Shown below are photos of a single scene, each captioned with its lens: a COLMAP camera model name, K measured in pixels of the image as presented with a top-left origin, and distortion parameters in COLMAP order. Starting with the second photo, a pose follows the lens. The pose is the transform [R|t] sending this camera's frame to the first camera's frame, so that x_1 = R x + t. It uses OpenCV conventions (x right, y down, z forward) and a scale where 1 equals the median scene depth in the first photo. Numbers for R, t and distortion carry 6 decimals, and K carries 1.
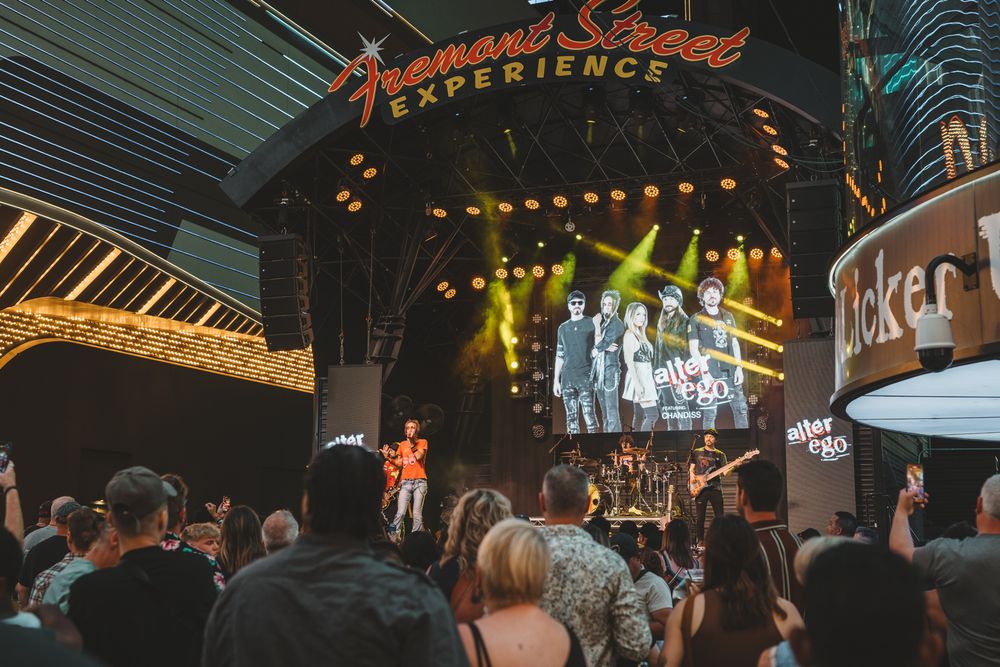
lens RADIAL K [[1292.6, 0, 501.5], [0, 1292.6, 330.7], [0, 0, 1]] dist [-0.010913, -0.015869]
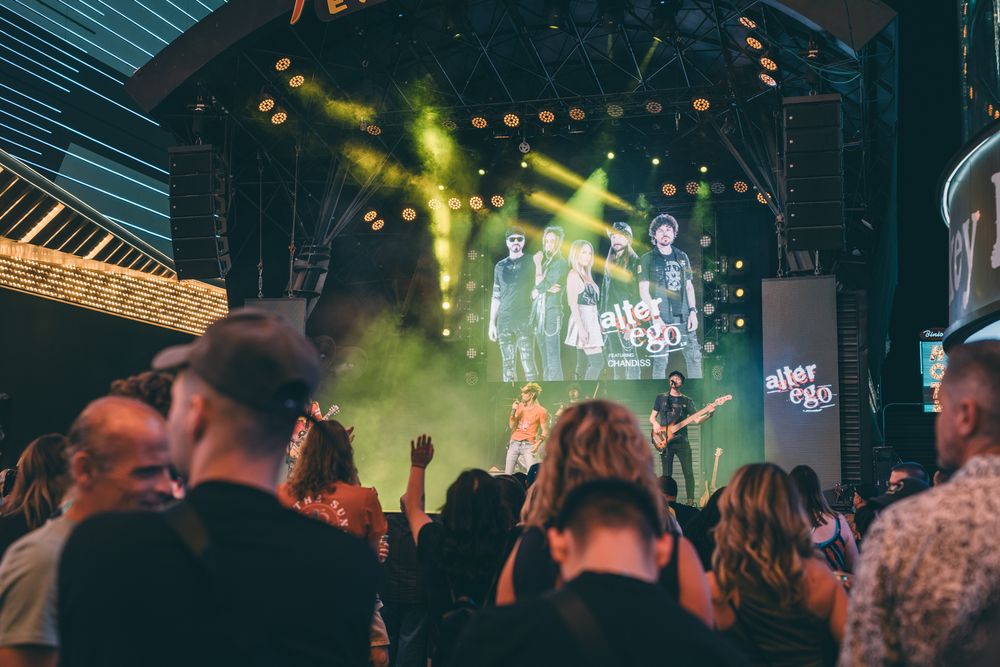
lens RADIAL K [[1292.6, 0, 501.5], [0, 1292.6, 330.7], [0, 0, 1]] dist [-0.010913, -0.015869]
pose [[0.995824, 0.019241, 0.089242, -0.033778], [-0.022088, 0.999275, 0.031023, 0.015760], [-0.088580, -0.032865, 0.995527, 0.092946]]
